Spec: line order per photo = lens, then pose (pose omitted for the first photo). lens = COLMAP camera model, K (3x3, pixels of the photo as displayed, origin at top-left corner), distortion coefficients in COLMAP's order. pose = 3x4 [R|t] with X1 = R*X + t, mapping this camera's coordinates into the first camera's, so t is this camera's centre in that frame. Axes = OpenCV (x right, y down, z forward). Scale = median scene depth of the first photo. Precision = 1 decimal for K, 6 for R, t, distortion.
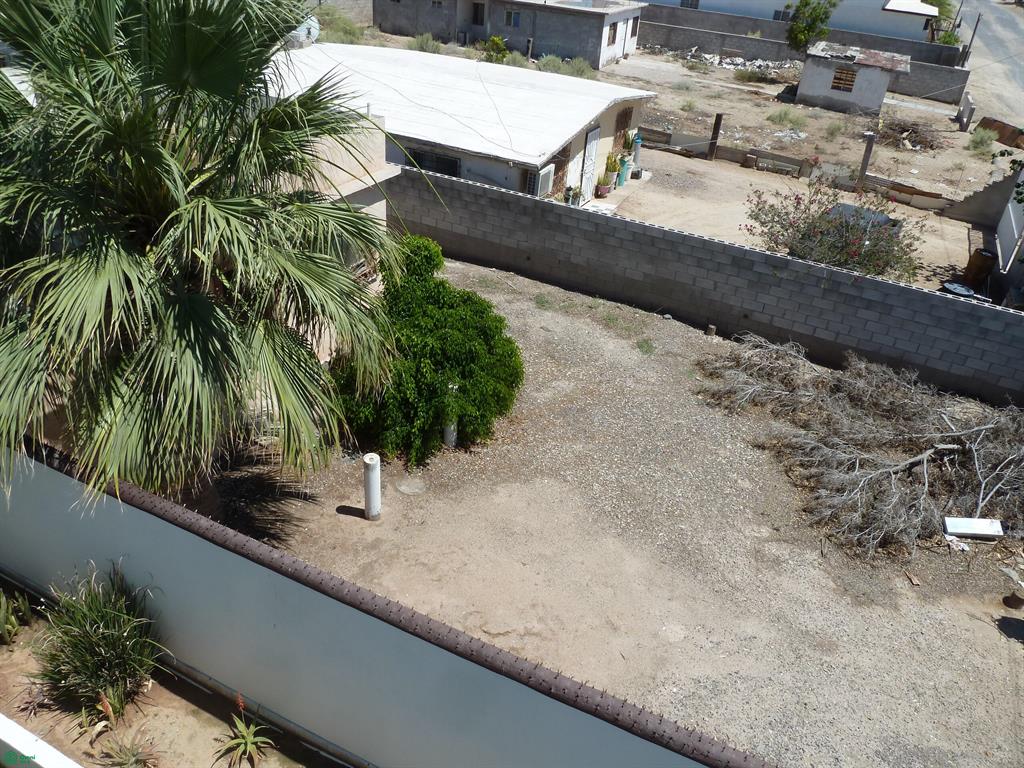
lens RADIAL K [[762.5, 0, 515.0], [0, 762.5, 378.7], [0, 0, 1]] dist [-0.041645, 0.015704]
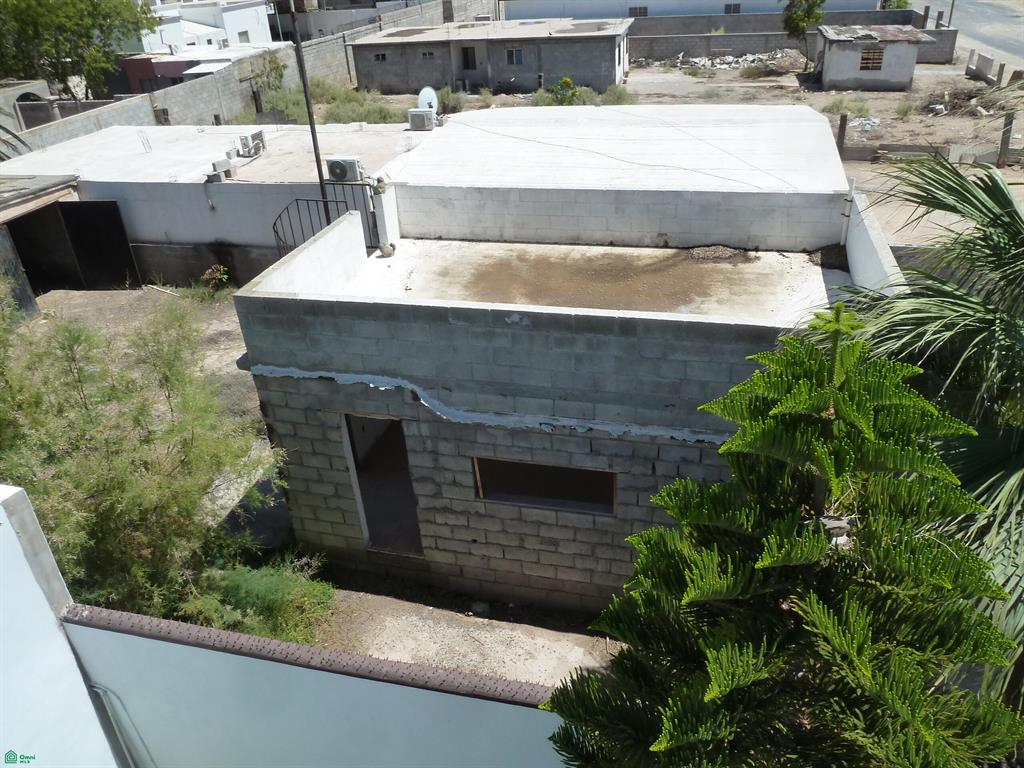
lens RADIAL K [[762.5, 0, 513.0], [0, 762.5, 375.9], [0, 0, 1]] dist [-0.041645, 0.015704]
pose [[0.971233, -0.215572, 0.101171, -0.707225], [0.218915, 0.975471, -0.023061, -0.225661], [-0.093718, 0.044546, 0.994602, 0.241220]]
